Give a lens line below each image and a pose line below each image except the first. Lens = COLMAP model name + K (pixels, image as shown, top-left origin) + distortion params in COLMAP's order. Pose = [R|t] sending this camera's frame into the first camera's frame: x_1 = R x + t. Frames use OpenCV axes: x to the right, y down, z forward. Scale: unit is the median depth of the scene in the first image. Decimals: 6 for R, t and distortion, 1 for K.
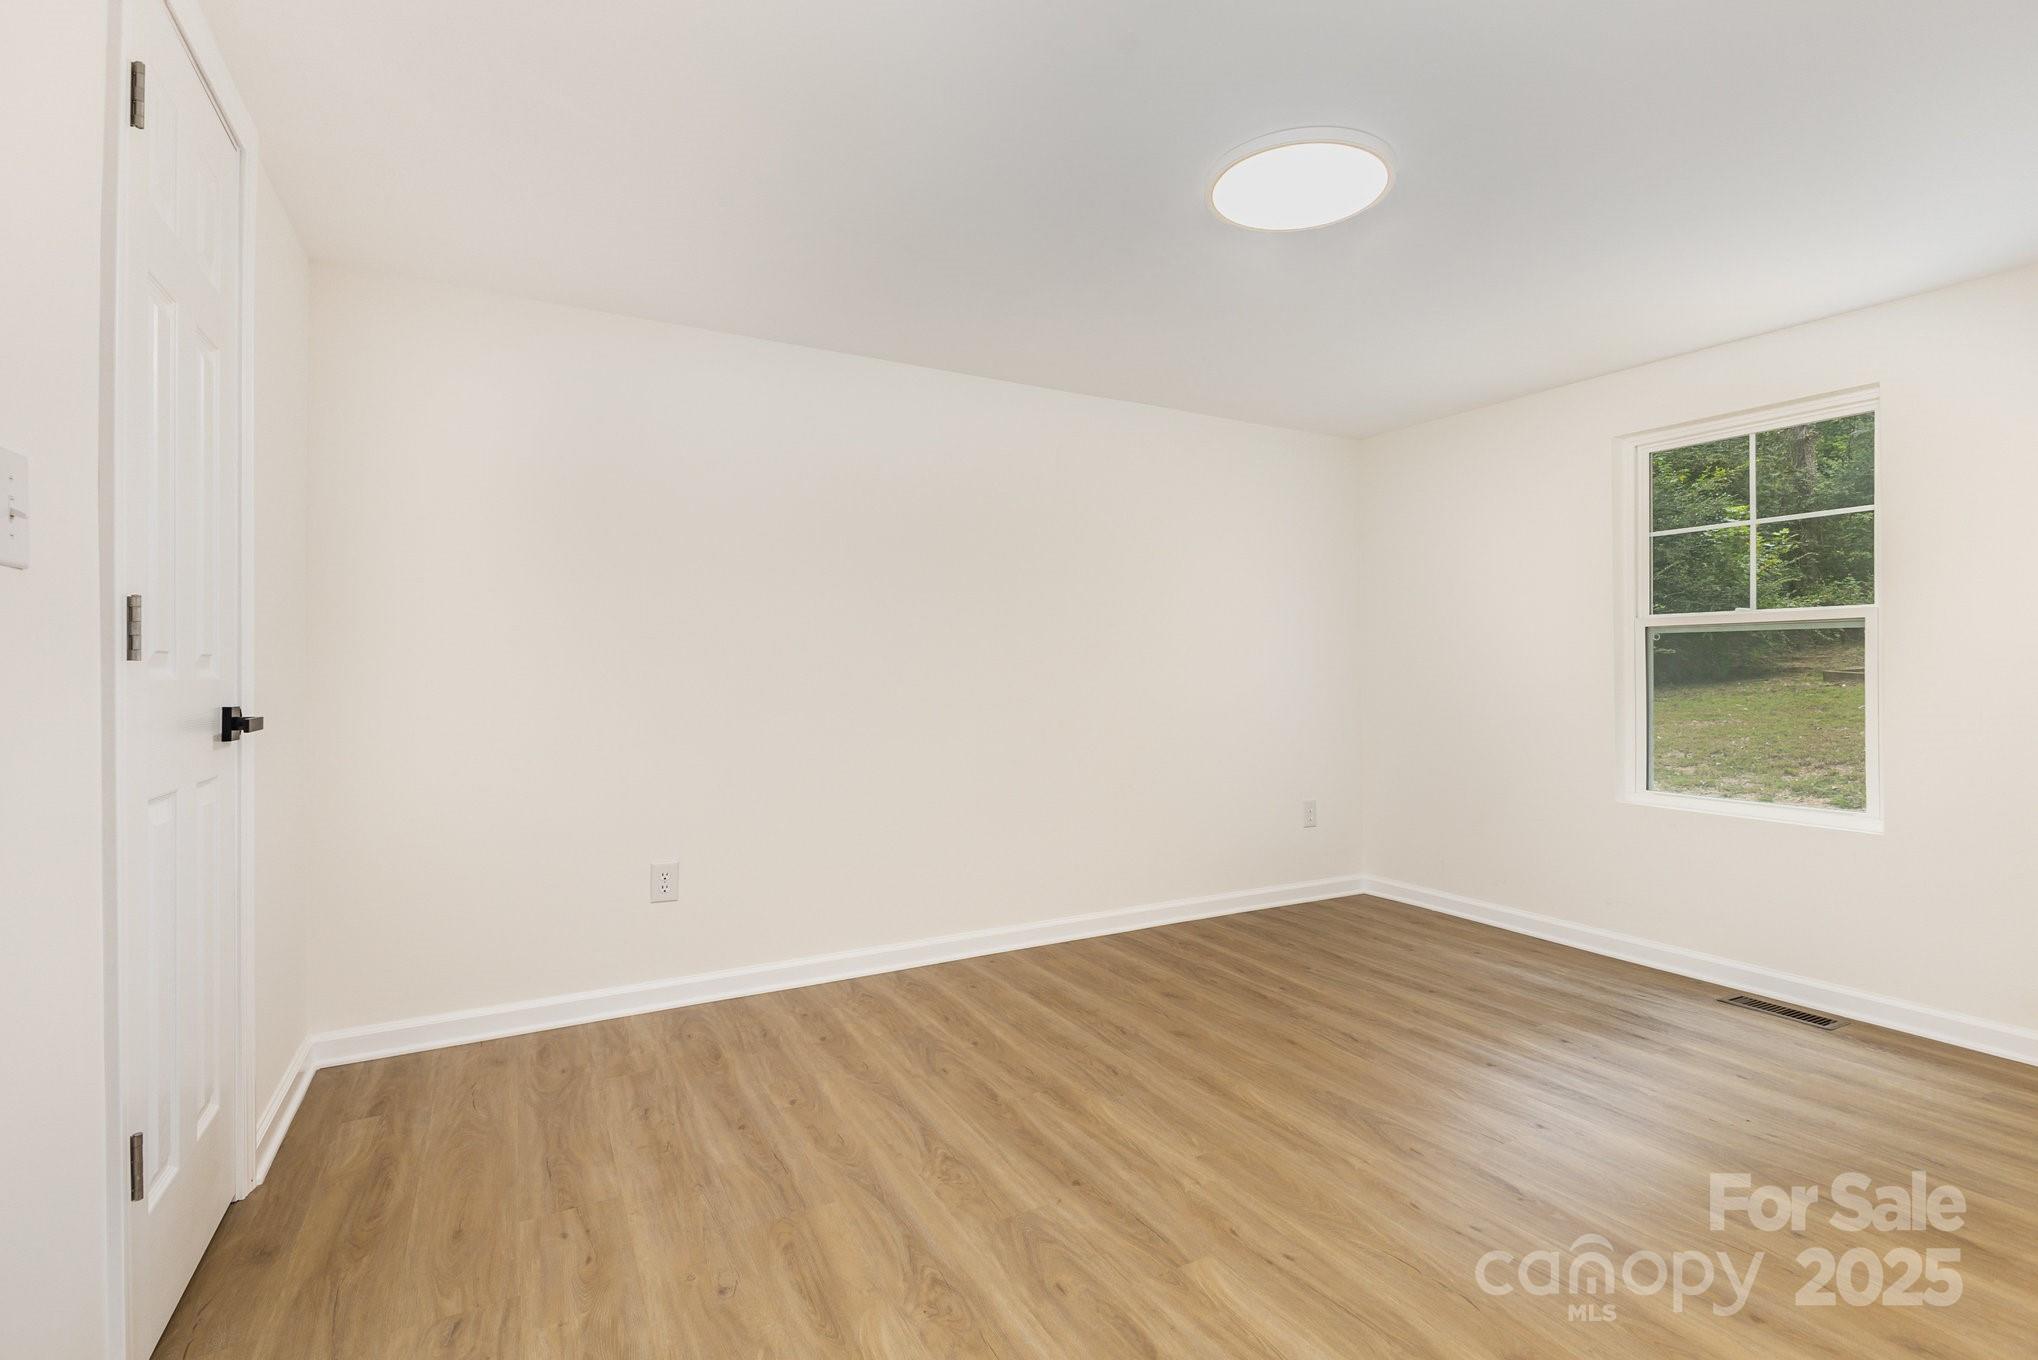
lens RADIAL K [[925.1, 0, 1024.4], [0, 925.1, 676.4], [0, 0, 1]] dist [-0.012359, -0.000096]
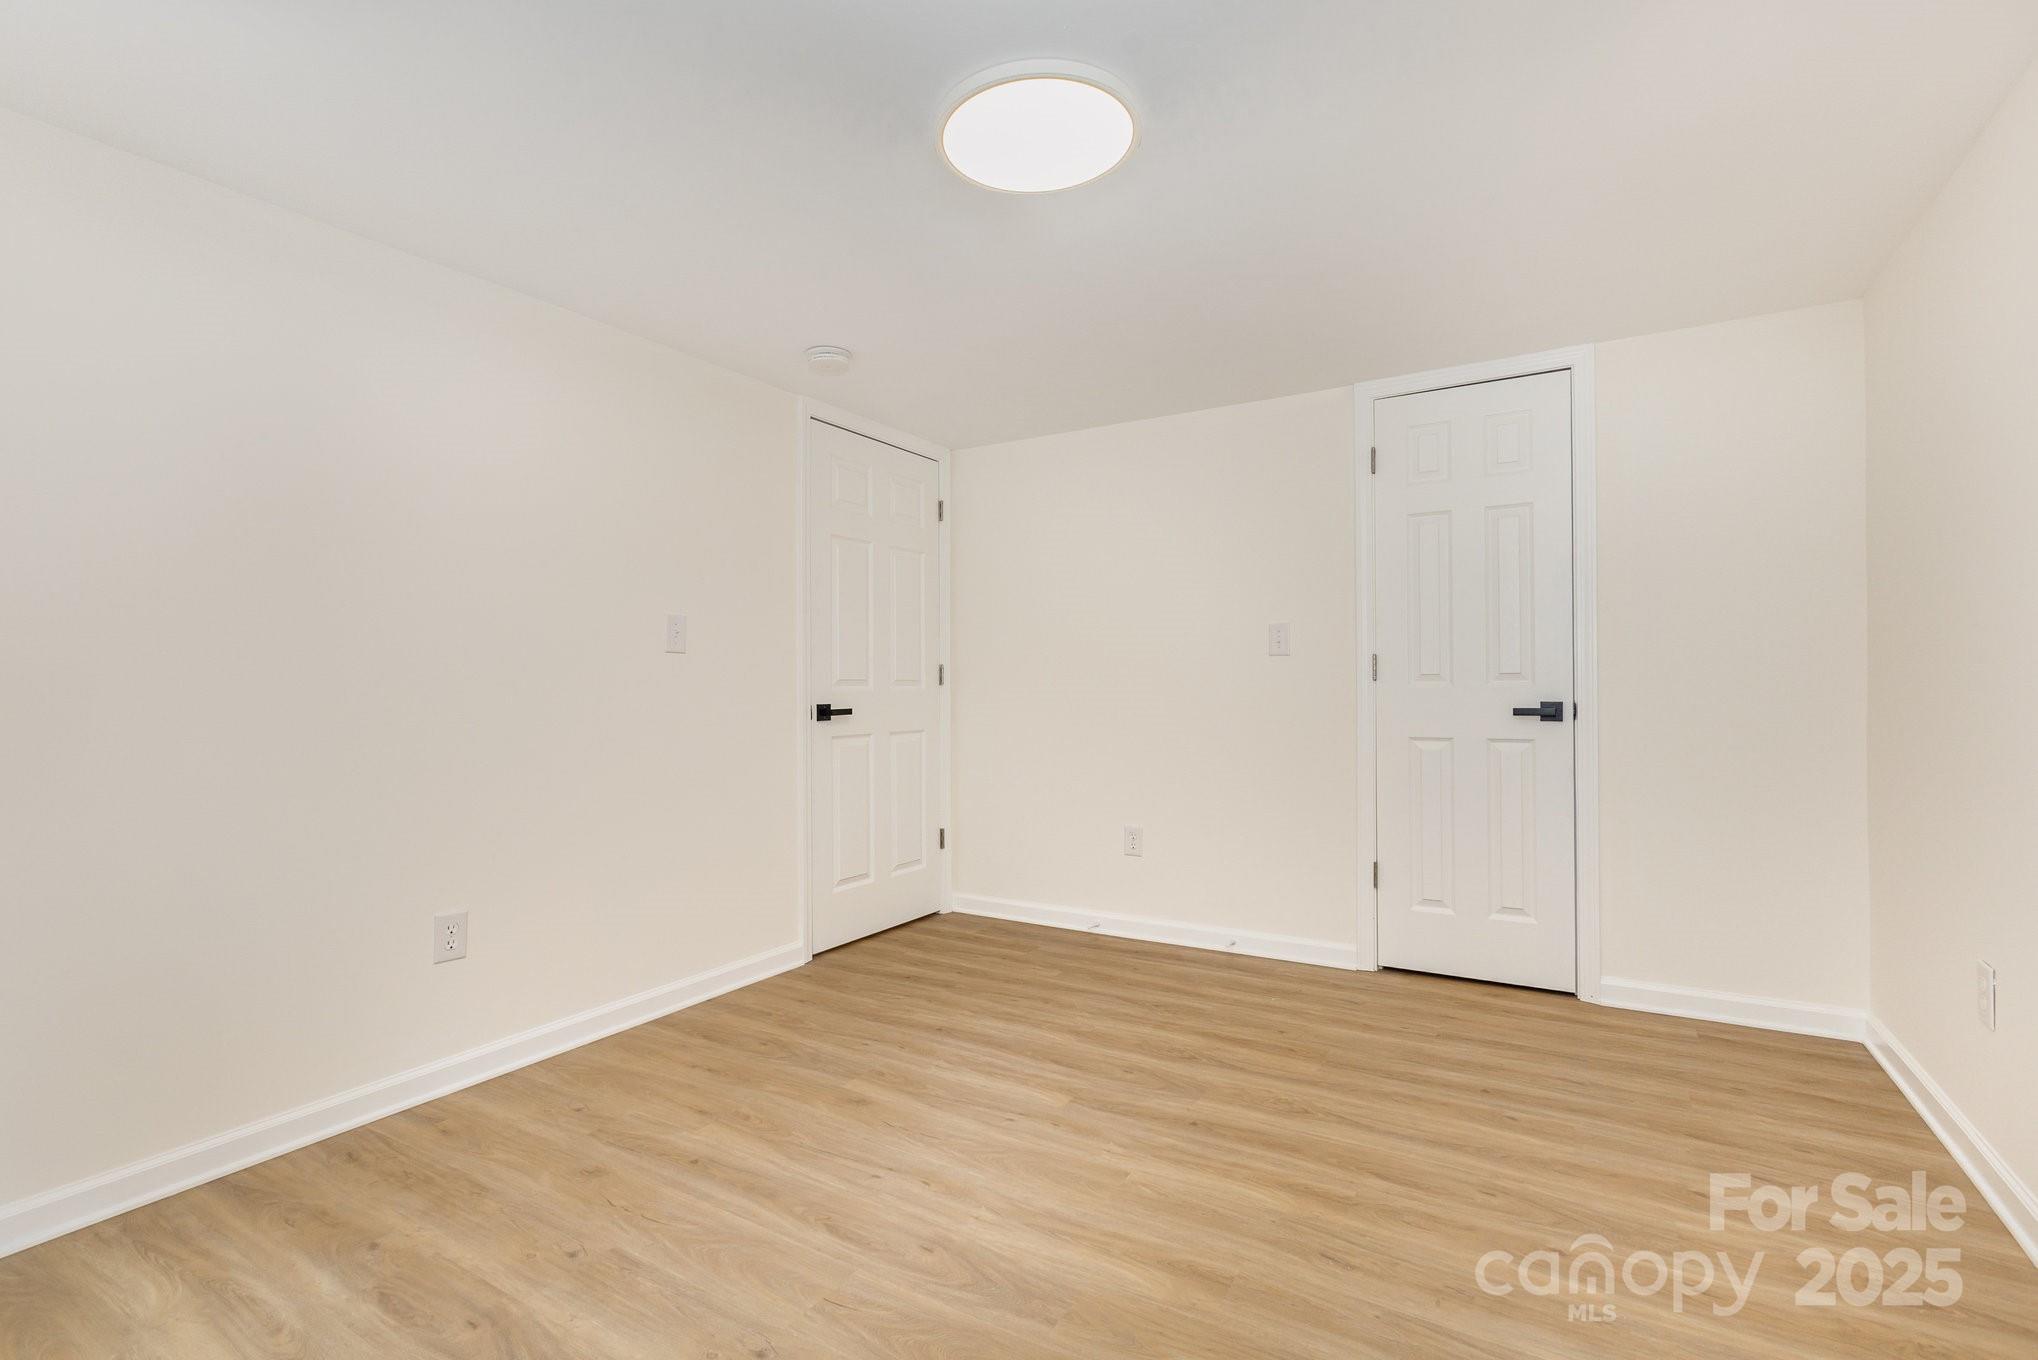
lens RADIAL K [[925.1, 0, 1024.4], [0, 925.1, 676.4], [0, 0, 1]] dist [-0.012359, -0.000096]
pose [[-0.867622, 0.005789, -0.497190, 0.767206], [0.011134, 0.999908, -0.007787, -0.008617], [0.497099, -0.012292, -0.867606, 1.791481]]
